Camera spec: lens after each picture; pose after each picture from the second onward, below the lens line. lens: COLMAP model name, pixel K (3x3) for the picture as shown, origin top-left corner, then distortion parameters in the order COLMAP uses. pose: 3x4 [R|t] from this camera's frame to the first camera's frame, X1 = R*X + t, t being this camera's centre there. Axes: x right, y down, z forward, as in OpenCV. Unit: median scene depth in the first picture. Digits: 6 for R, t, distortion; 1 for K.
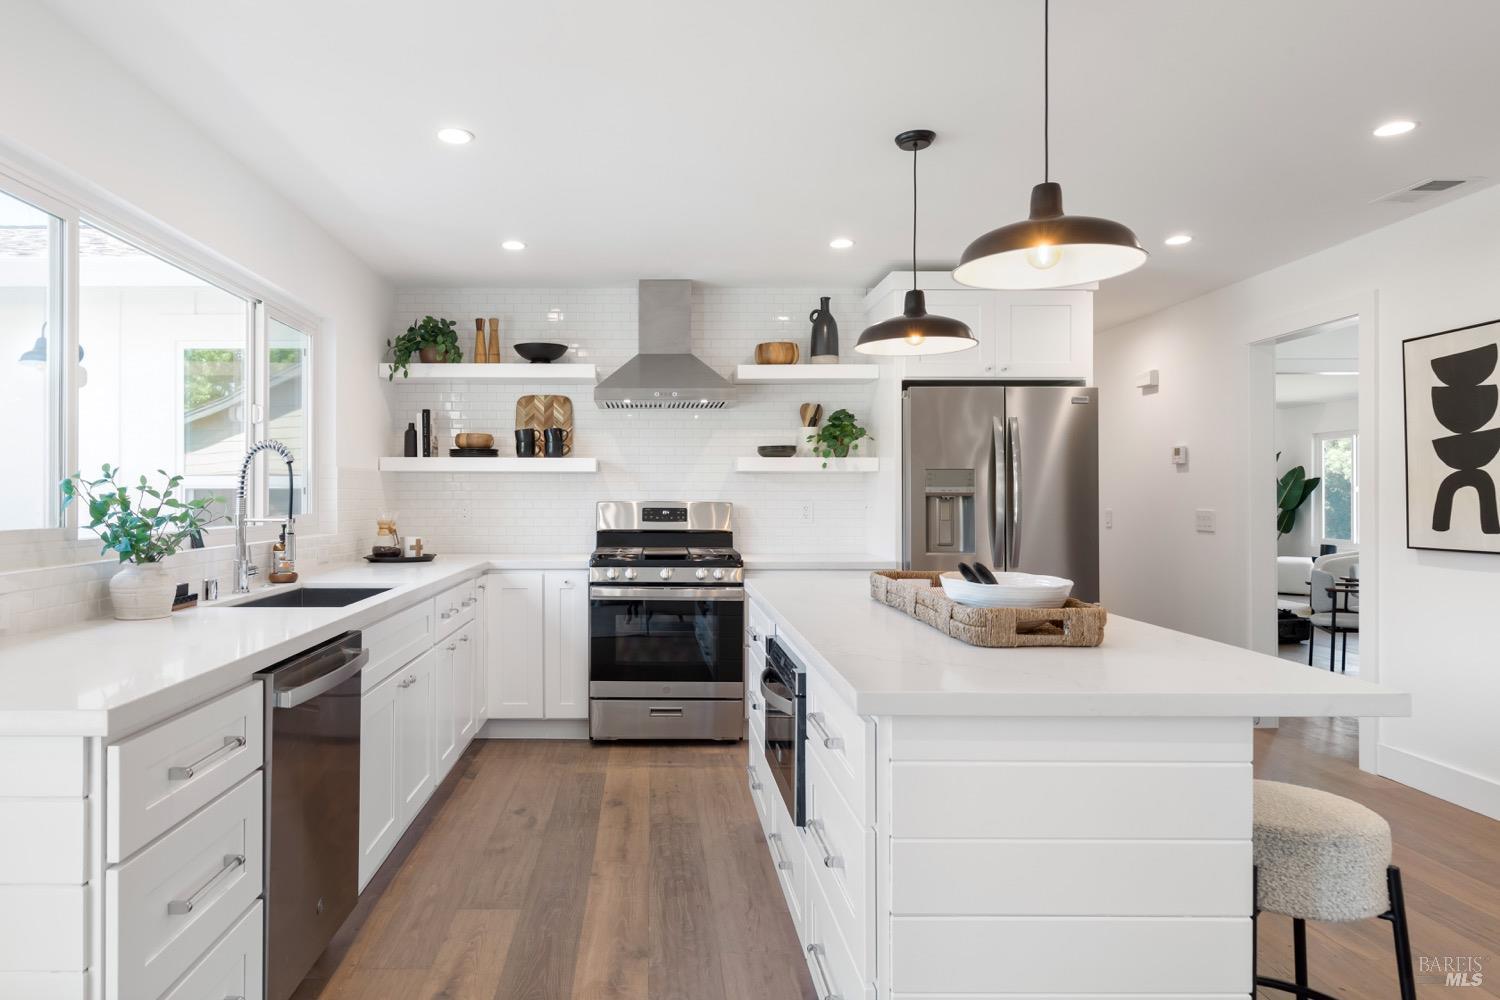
lens RADIAL K [[917.0, 0, 664.8], [0, 917.0, 494.7], [0, 0, 1]] dist [0.021094, 0.000042]
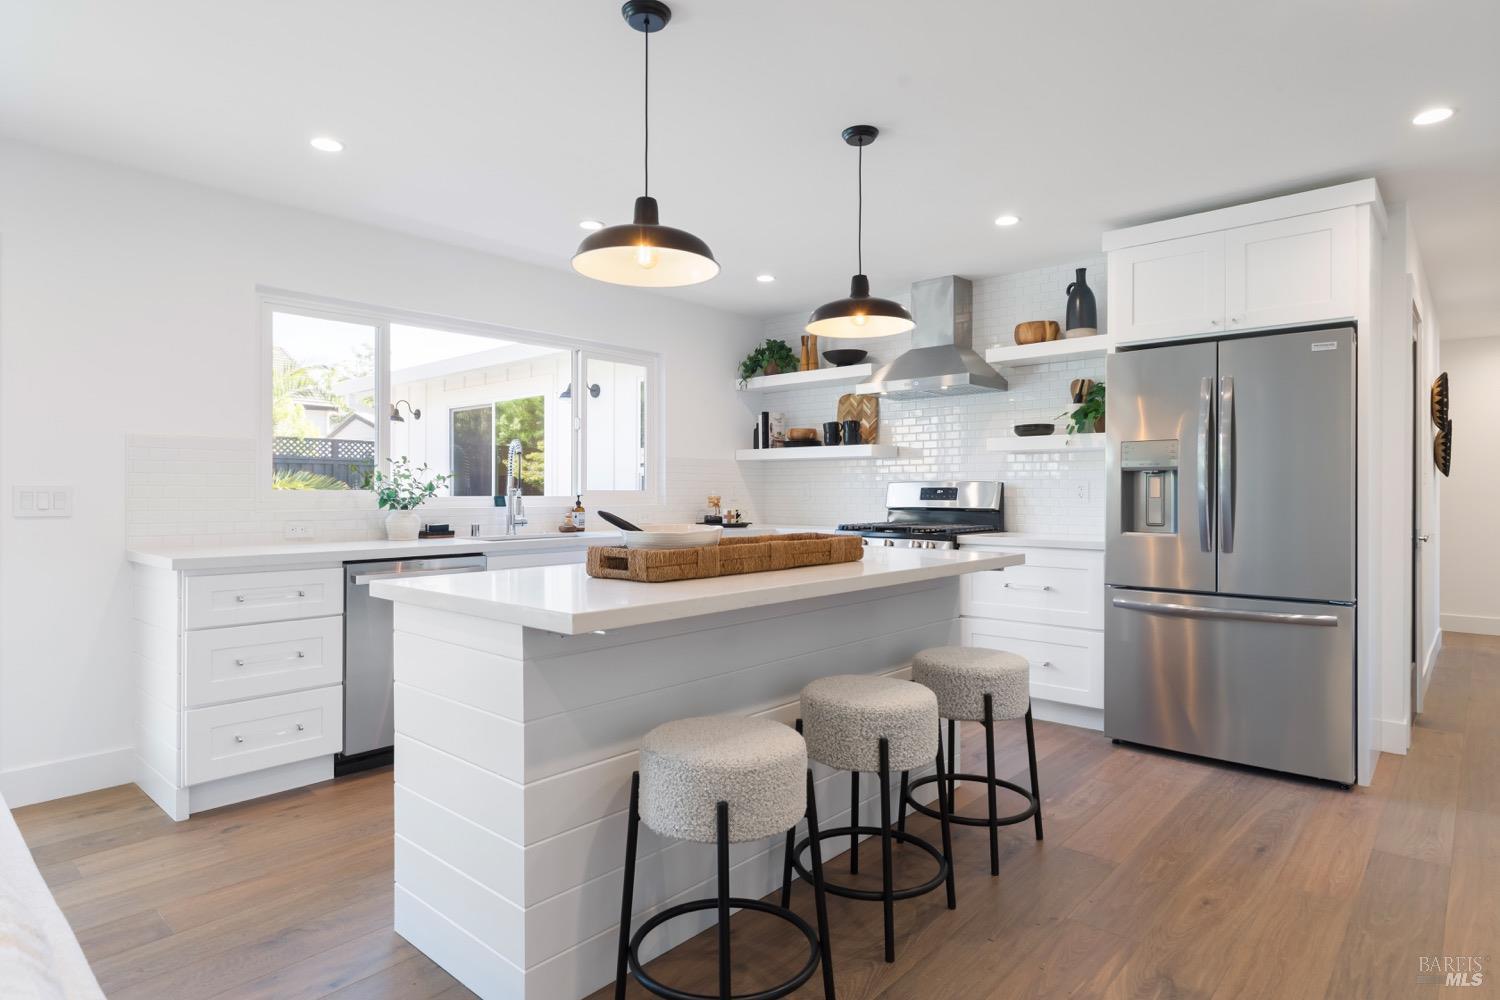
lens RADIAL K [[838.1, 0, 758.1], [0, 838.1, 494.3], [0, 0, 1]] dist [0.000752, 0.000886]
pose [[0.743244, -0.001223, -0.669020, 0.512423], [0.003539, 0.999992, 0.002104, 0.019906], [0.669011, -0.003932, 0.743242, 0.115176]]
